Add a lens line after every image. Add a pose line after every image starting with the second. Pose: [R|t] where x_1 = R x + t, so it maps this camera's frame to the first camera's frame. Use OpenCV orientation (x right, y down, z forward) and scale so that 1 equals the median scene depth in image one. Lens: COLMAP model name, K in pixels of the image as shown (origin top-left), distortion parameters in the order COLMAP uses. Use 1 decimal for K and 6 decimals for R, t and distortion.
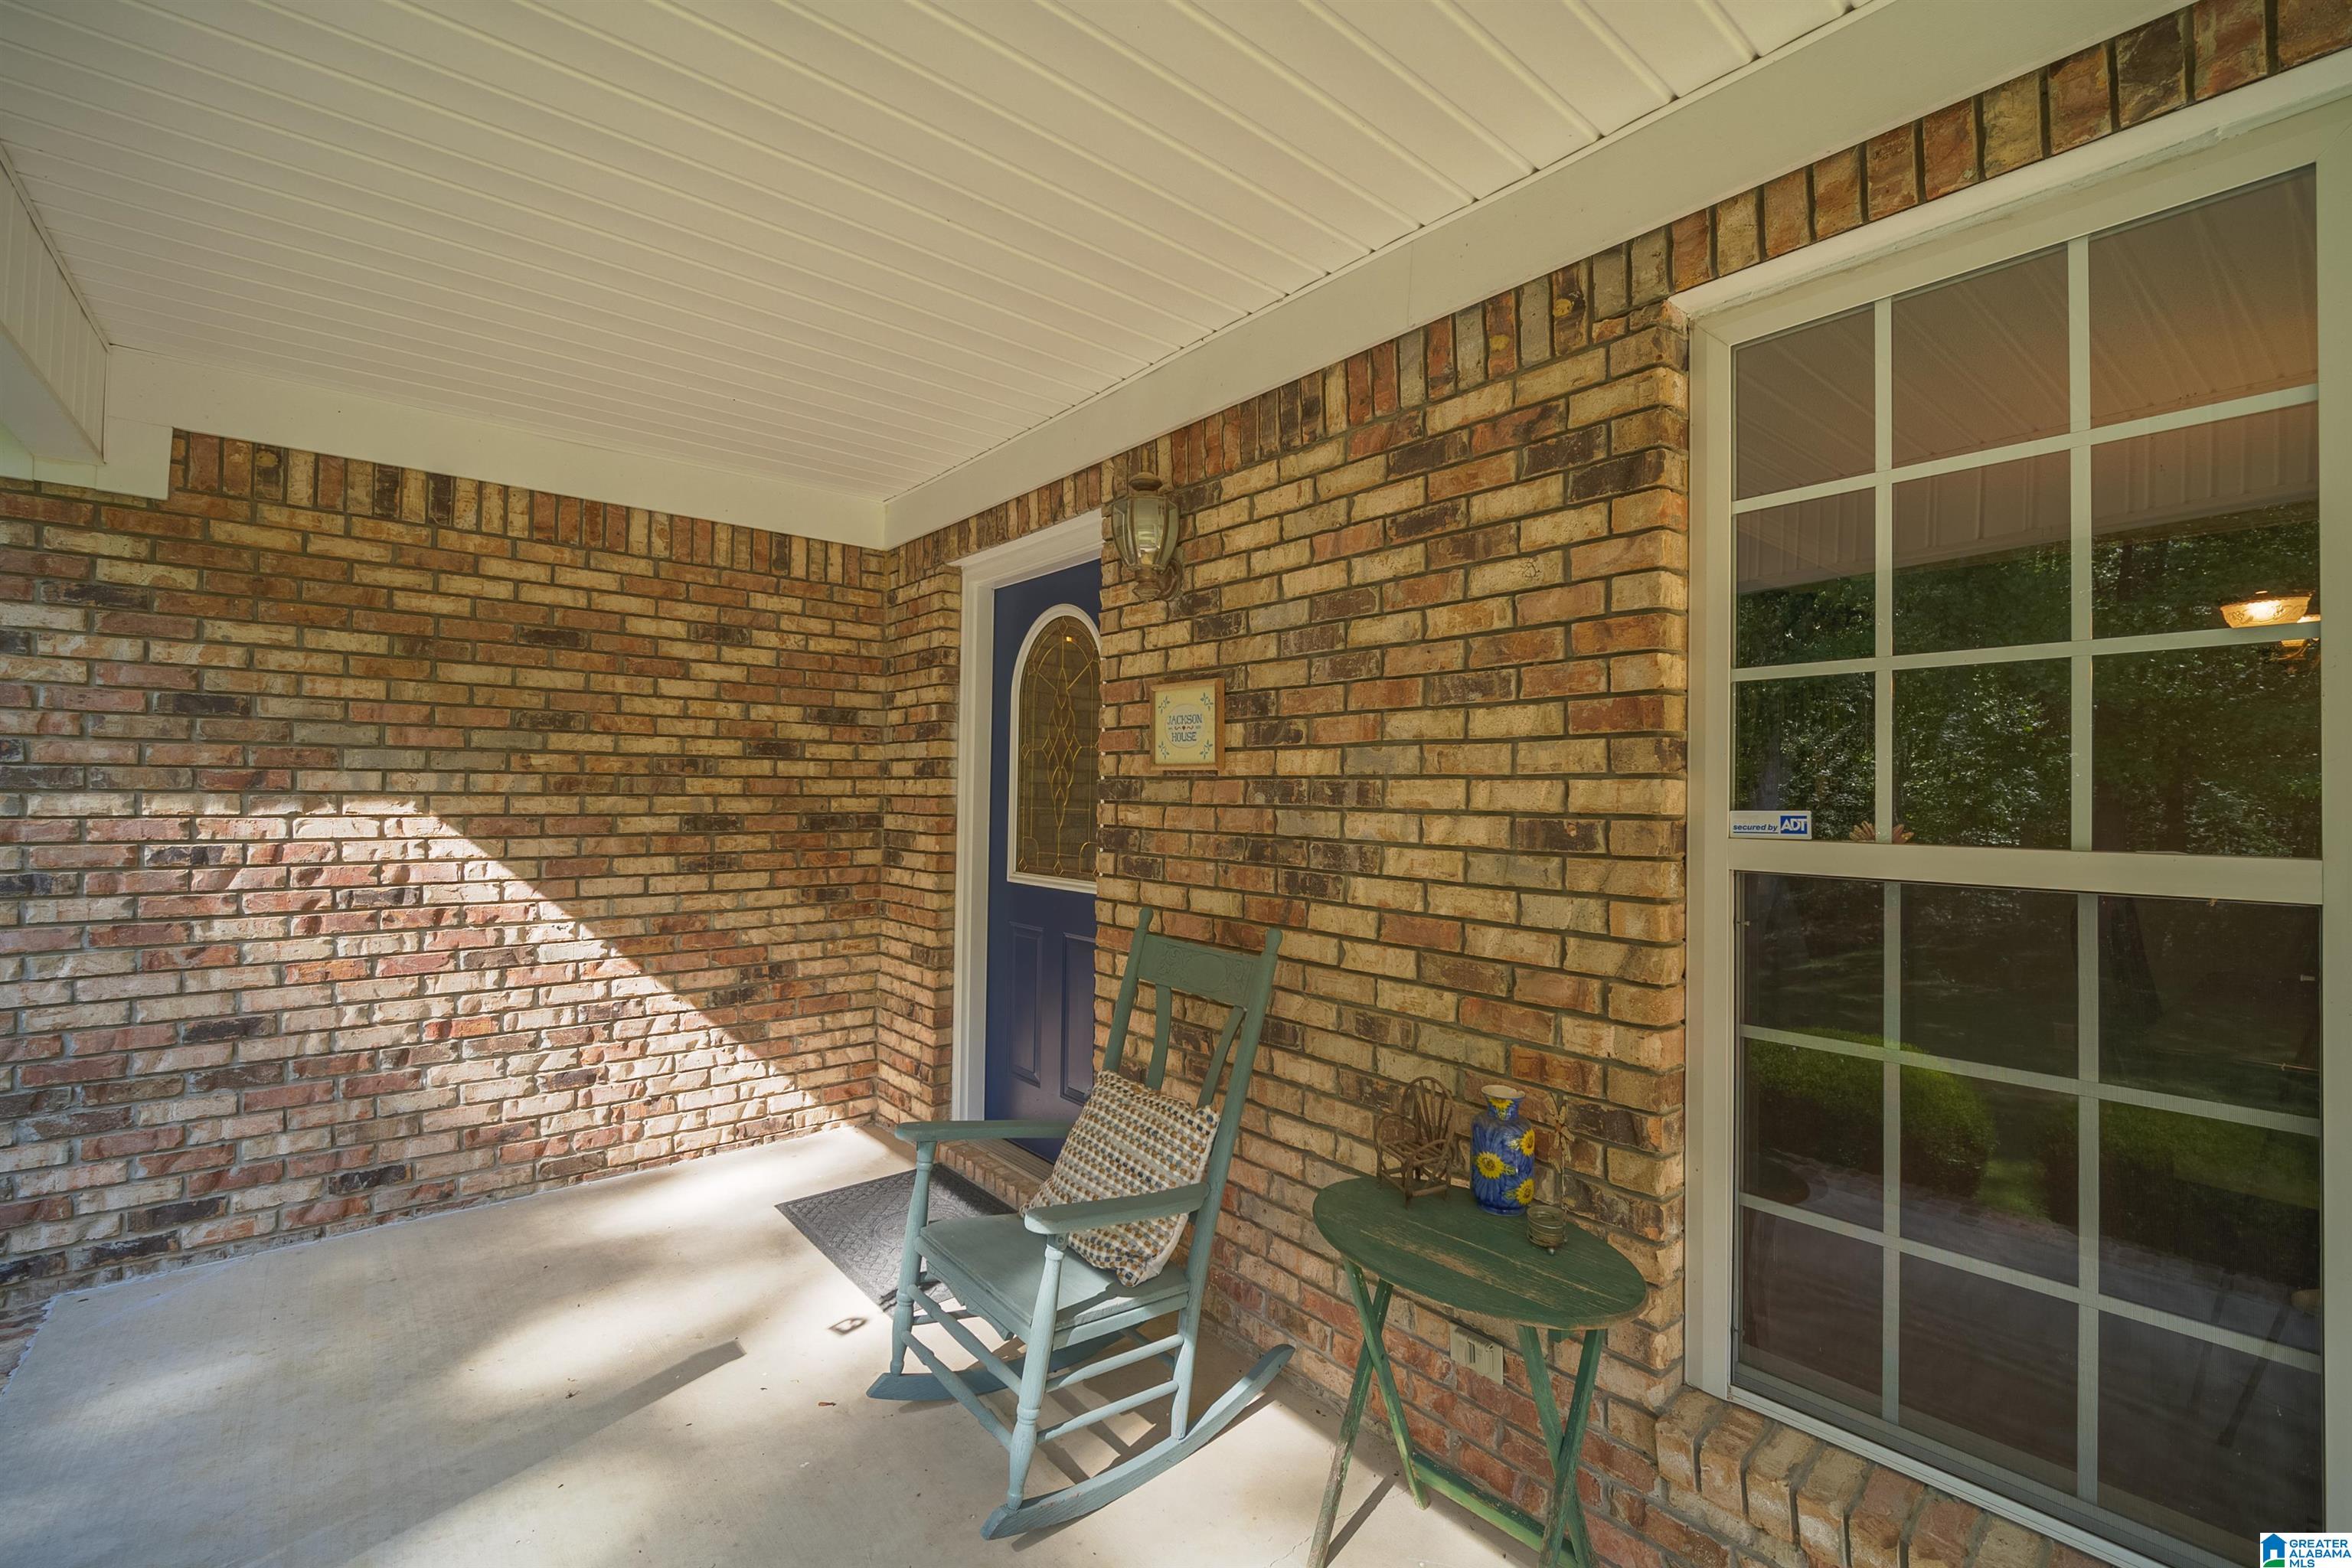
lens RADIAL K [[1017.0, 0, 1181.2], [0, 1017.0, 780.8], [0, 0, 1]] dist [0.000560, -0.002365]
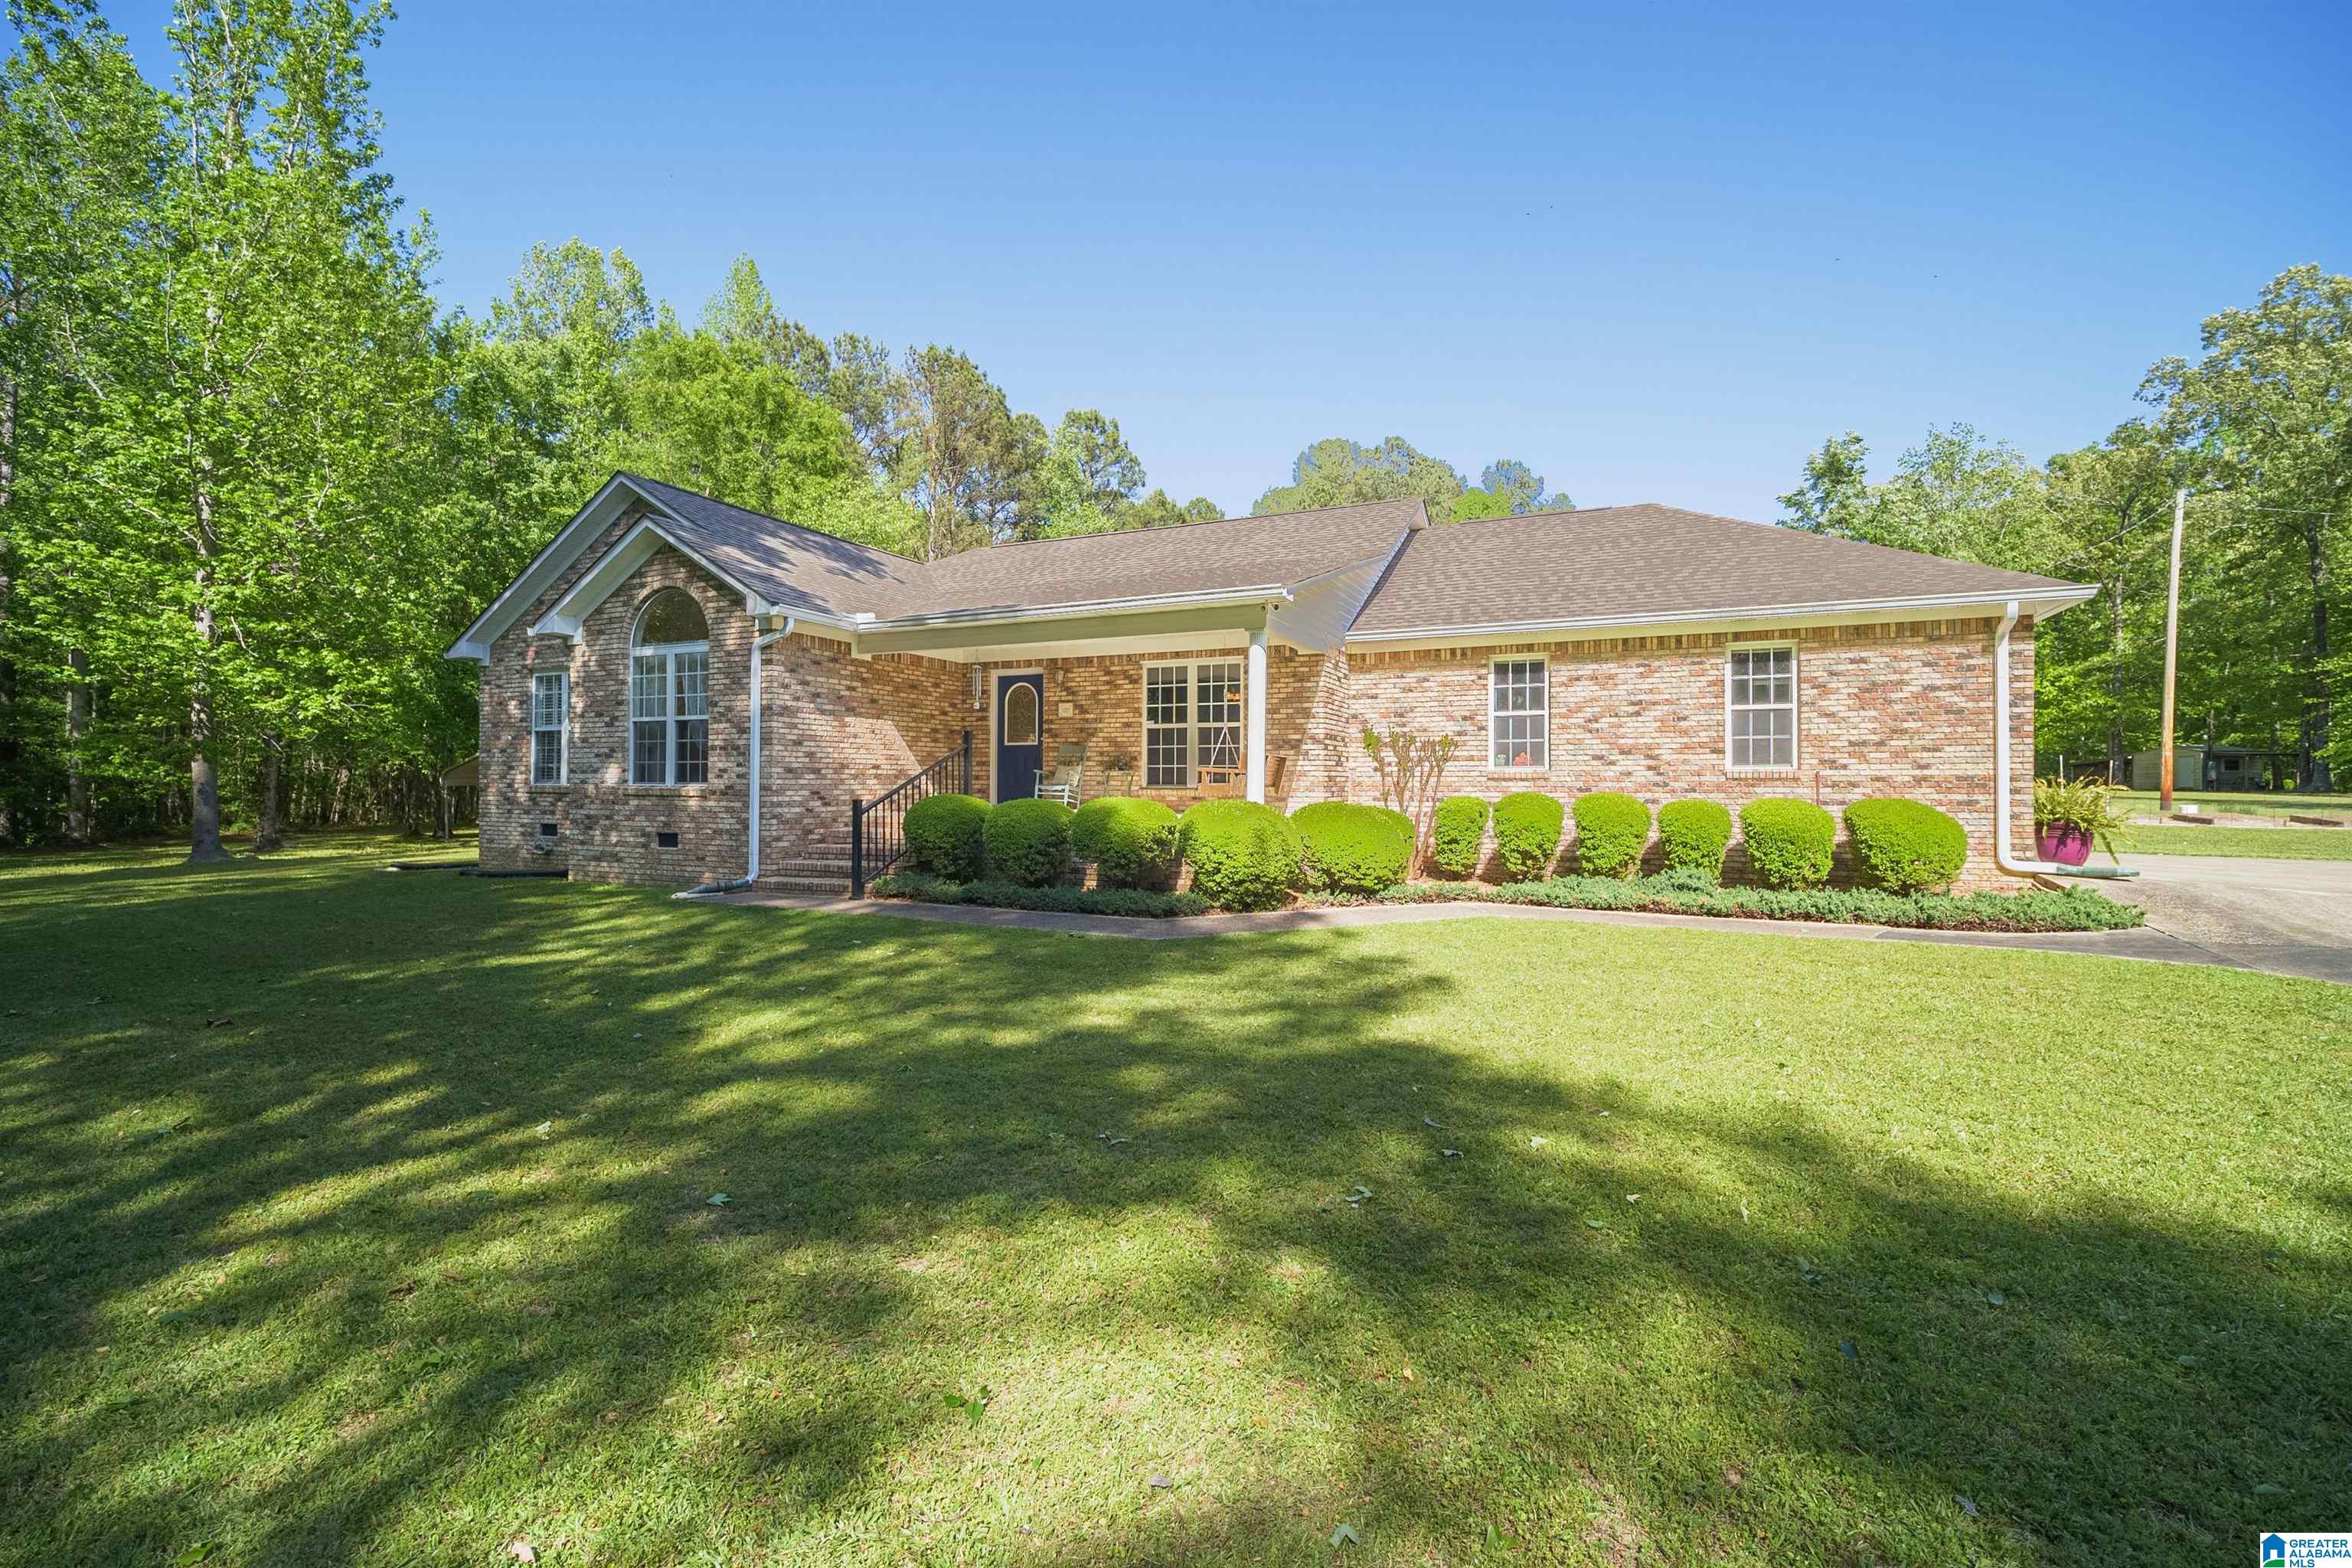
lens RADIAL K [[1017.0, 0, 1175.2], [0, 1017.0, 780.6], [0, 0, 1]] dist [0.000560, -0.002365]
pose [[0.901172, -0.008459, 0.433380, -2.025886], [0.001390, 0.999861, 0.016625, 0.262693], [-0.433460, -0.014380, 0.901058, -4.675246]]
